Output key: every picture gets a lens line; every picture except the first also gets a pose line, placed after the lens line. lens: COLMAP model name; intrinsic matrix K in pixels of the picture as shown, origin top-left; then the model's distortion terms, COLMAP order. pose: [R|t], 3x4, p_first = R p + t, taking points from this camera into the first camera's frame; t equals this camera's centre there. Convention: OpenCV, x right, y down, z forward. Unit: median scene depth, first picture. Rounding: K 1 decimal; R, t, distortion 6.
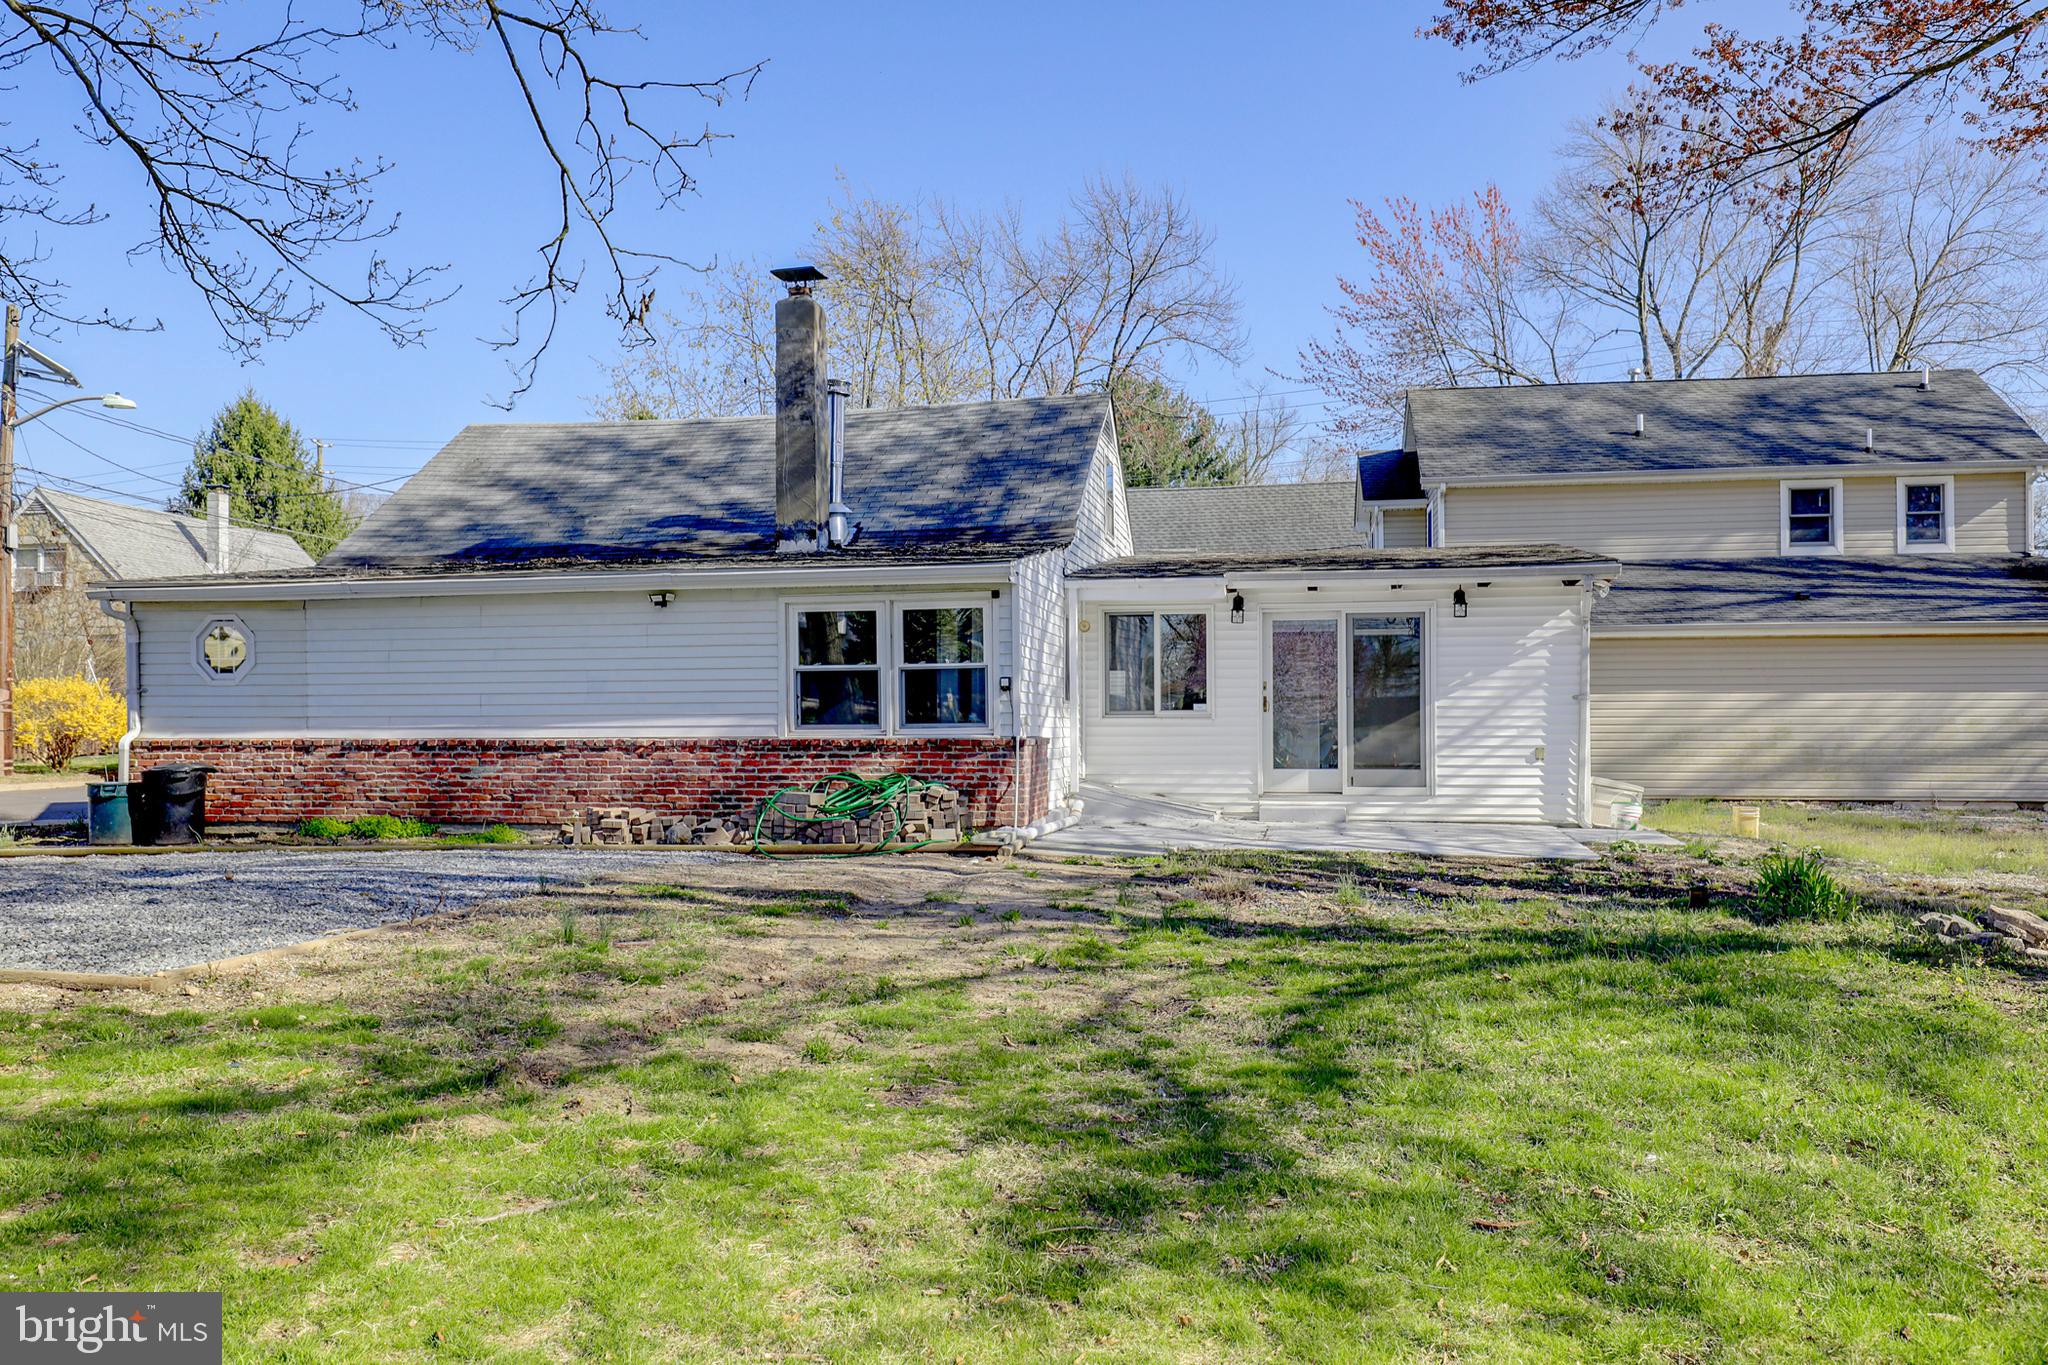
lens RADIAL K [[1698.6, 0, 1034.7], [0, 1698.6, 676.5], [0, 0, 1]] dist [-0.001919, -0.003500]
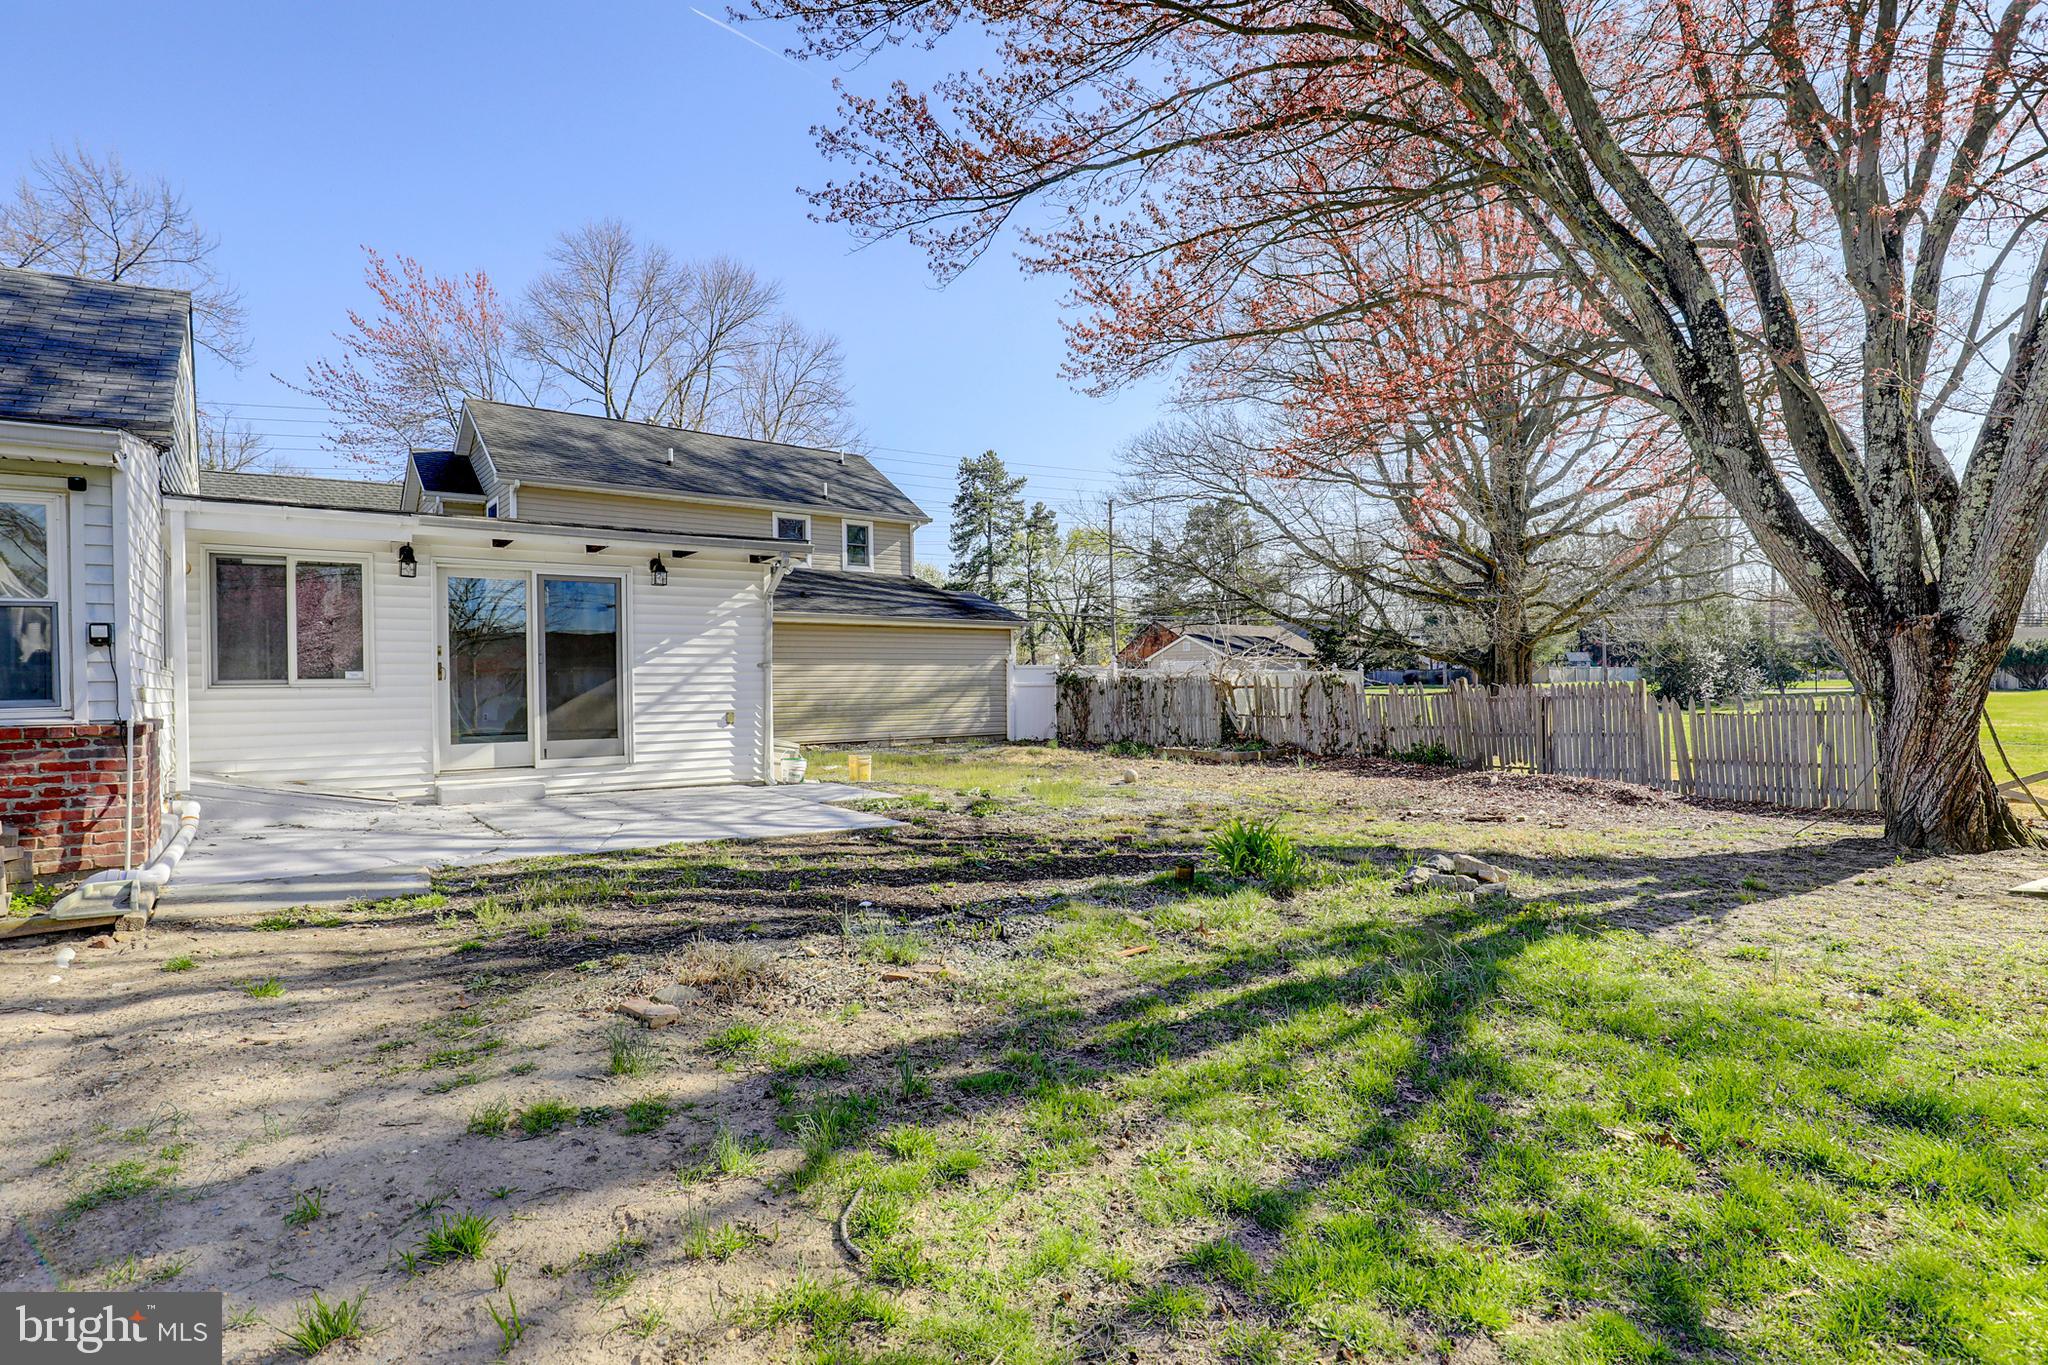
lens RADIAL K [[1015.8, 0, 1020.0], [0, 1015.8, 686.5], [0, 0, 1]] dist [-0.020403, 0.002269]
pose [[0.674646, -0.009490, 0.738081, -0.048843], [-0.009729, 0.999716, 0.021747, 0.009898], [-0.738078, -0.021853, 0.674362, 0.425634]]
